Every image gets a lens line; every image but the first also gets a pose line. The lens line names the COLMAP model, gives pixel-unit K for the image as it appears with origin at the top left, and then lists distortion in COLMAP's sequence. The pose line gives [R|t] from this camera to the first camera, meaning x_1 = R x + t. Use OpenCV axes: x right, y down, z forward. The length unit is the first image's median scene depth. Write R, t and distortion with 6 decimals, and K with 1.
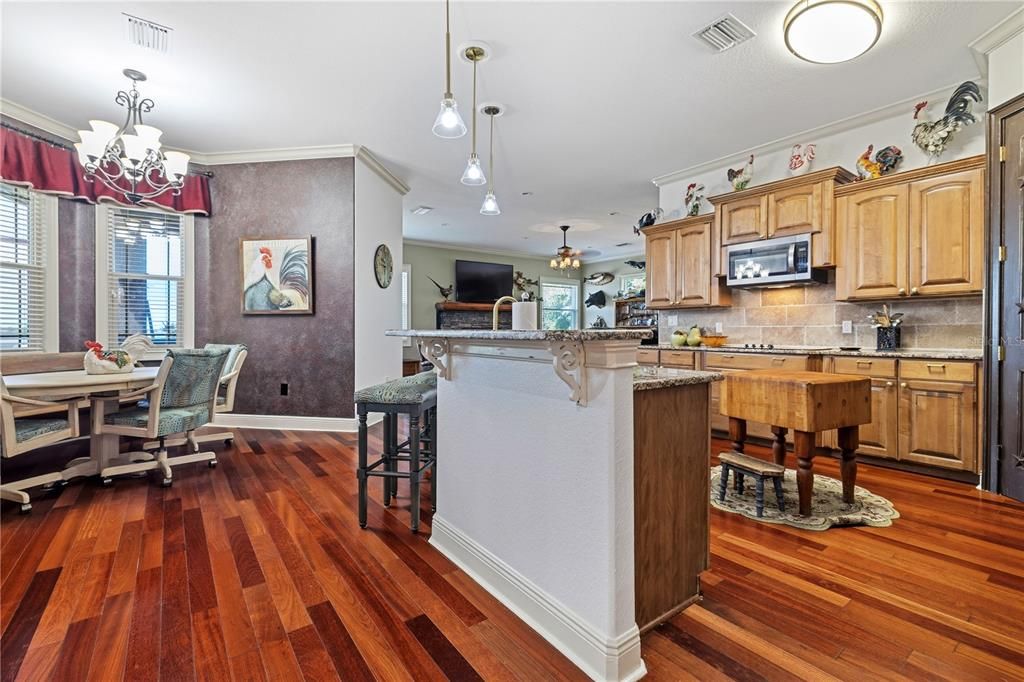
lens RADIAL K [[464.3, 0, 503.8], [0, 464.3, 331.8], [0, 0, 1]] dist [-0.000461, 0.000000]
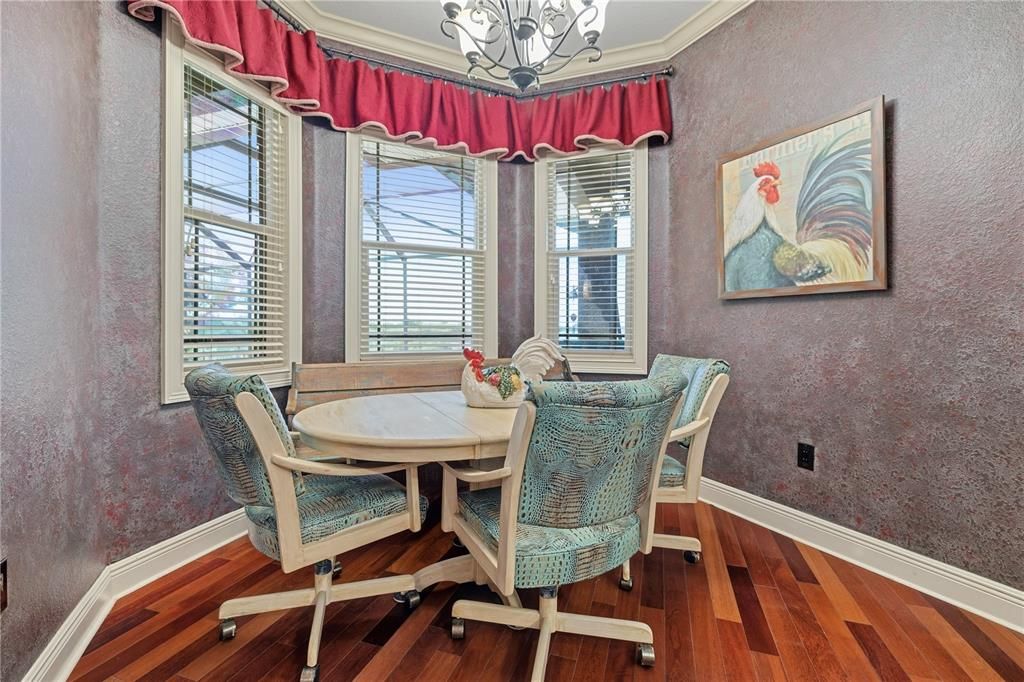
lens RADIAL K [[464.3, 0, 503.8], [0, 464.3, 331.8], [0, 0, 1]] dist [-0.000461, 0.000000]
pose [[0.578441, 0.007366, -0.815691, -0.268738], [-0.003068, 0.999972, 0.006855, -0.003320], [0.815719, -0.001463, 0.578447, 0.482729]]
